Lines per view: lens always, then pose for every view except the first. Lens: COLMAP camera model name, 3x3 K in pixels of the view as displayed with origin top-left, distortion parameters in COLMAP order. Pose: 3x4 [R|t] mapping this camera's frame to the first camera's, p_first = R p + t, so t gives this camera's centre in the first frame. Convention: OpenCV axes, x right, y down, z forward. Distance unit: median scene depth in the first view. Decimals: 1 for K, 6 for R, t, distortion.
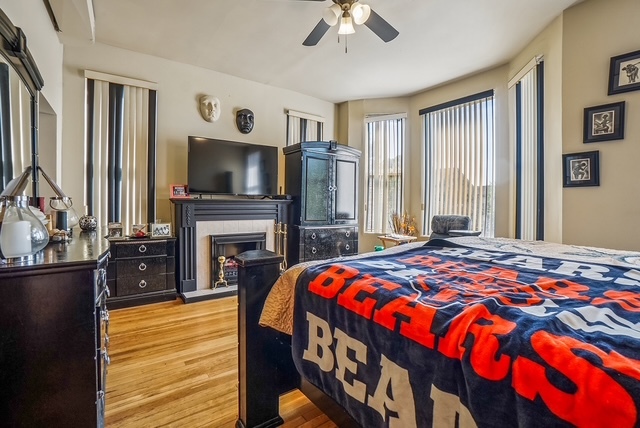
lens RADIAL K [[300.7, 0, 321.2], [0, 300.7, 200.4], [0, 0, 1]] dist [-0.001615, -0.000082]
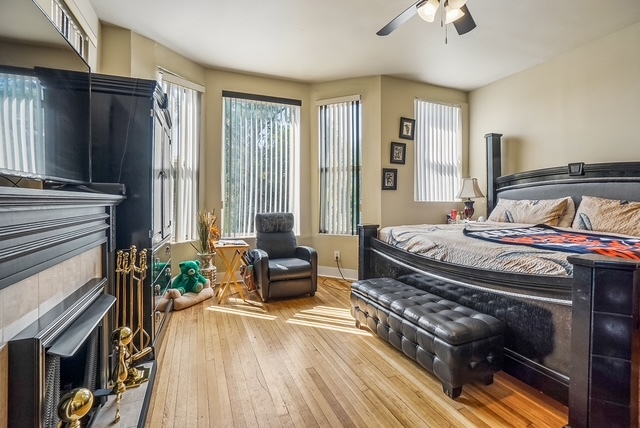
lens RADIAL K [[300.7, 0, 321.2], [0, 300.7, 200.4], [0, 0, 1]] dist [-0.001615, -0.000082]
pose [[0.225930, -0.008392, 0.974107, -0.781430], [-0.004775, 0.999941, 0.009722, -0.003216], [-0.974132, -0.006848, 0.225876, 0.970450]]
